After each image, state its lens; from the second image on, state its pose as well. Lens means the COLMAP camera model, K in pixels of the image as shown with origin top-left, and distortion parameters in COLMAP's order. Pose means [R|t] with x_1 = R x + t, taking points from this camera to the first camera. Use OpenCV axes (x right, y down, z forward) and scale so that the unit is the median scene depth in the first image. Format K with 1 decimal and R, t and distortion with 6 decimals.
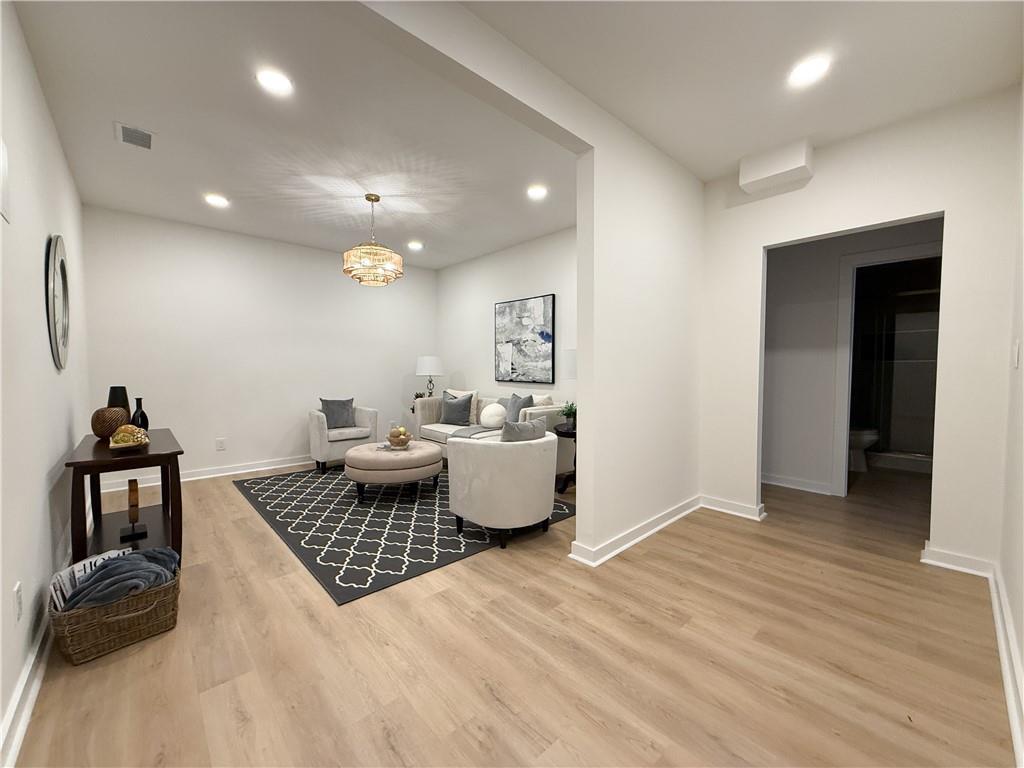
lens RADIAL K [[411.9, 0, 515.1], [0, 411.9, 383.8], [0, 0, 1]] dist [0.000959, -0.000032]
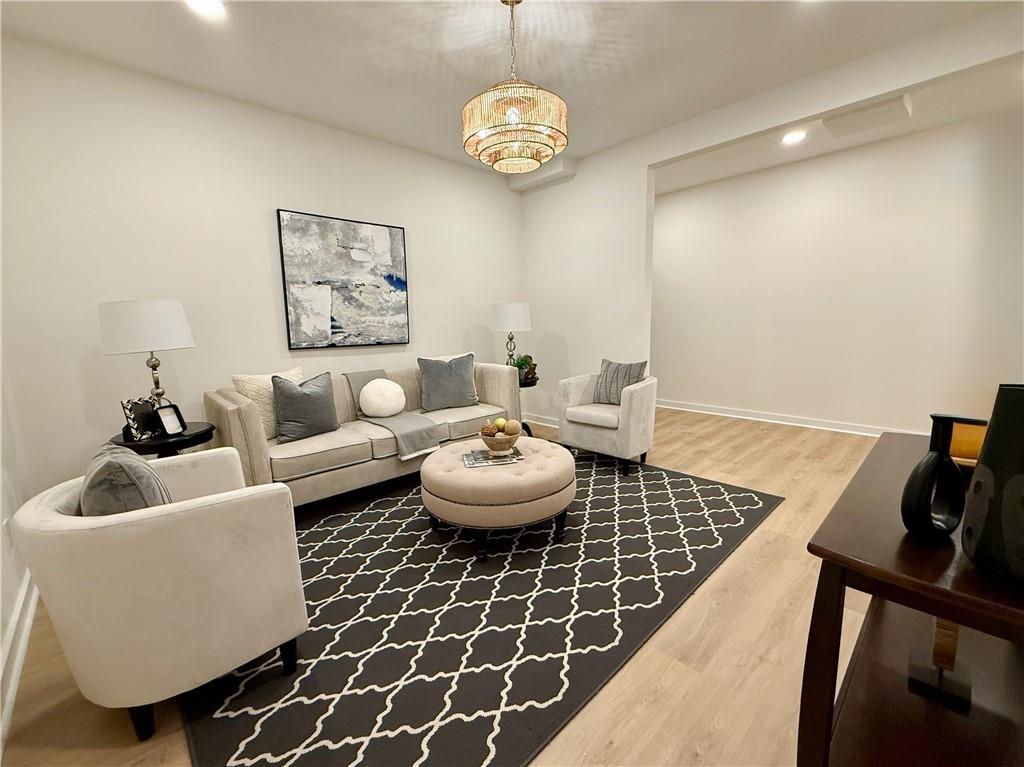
lens RADIAL K [[428.6, 0, 514.8], [0, 428.6, 382.3], [0, 0, 1]] dist [-0.000788, -0.000095]
pose [[-0.018459, -0.140436, 0.989918, -0.730630], [0.065194, 0.987810, 0.141352, -0.029618], [-0.997702, 0.067146, -0.009079, 0.791846]]
